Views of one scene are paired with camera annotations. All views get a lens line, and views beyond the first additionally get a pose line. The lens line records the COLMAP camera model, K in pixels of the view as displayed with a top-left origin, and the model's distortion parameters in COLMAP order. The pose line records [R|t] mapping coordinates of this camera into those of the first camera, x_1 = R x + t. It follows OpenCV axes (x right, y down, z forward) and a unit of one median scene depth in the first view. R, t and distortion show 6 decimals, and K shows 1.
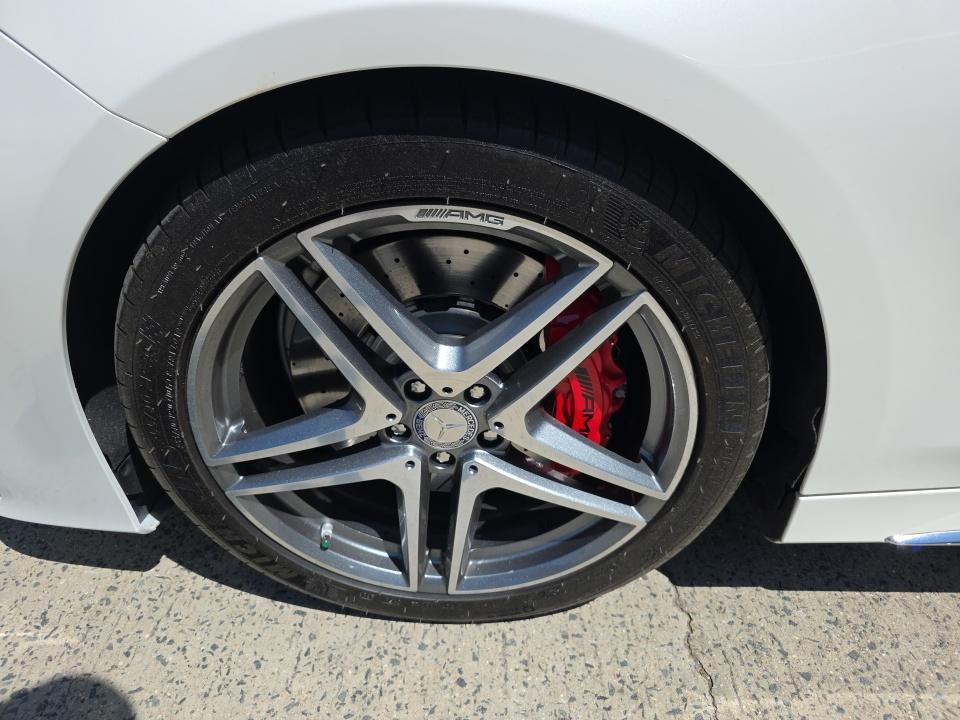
lens RADIAL K [[679.1, 0, 475.2], [0, 679.1, 378.0], [0, 0, 1]] dist [0.043374, -0.069040]
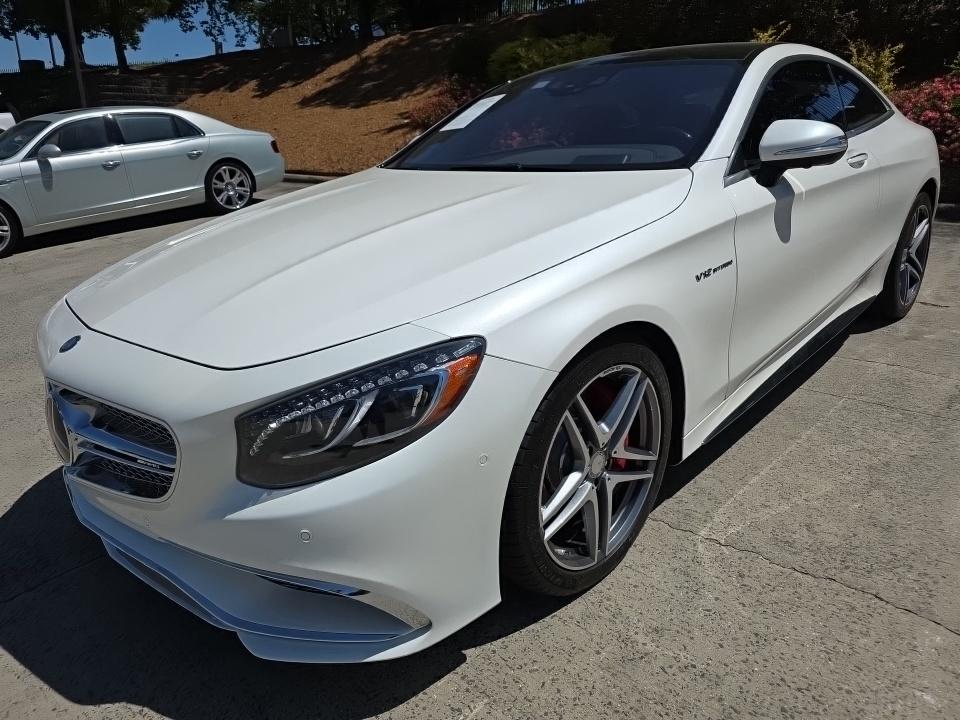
lens RADIAL K [[679.1, 0, 475.2], [0, 679.1, 378.0], [0, 0, 1]] dist [0.043374, -0.069040]
pose [[0.674692, -0.302378, 0.673319, -1.568240], [0.491652, 0.864509, -0.104415, -0.128298], [-0.550517, 0.401487, 0.731942, -0.512320]]
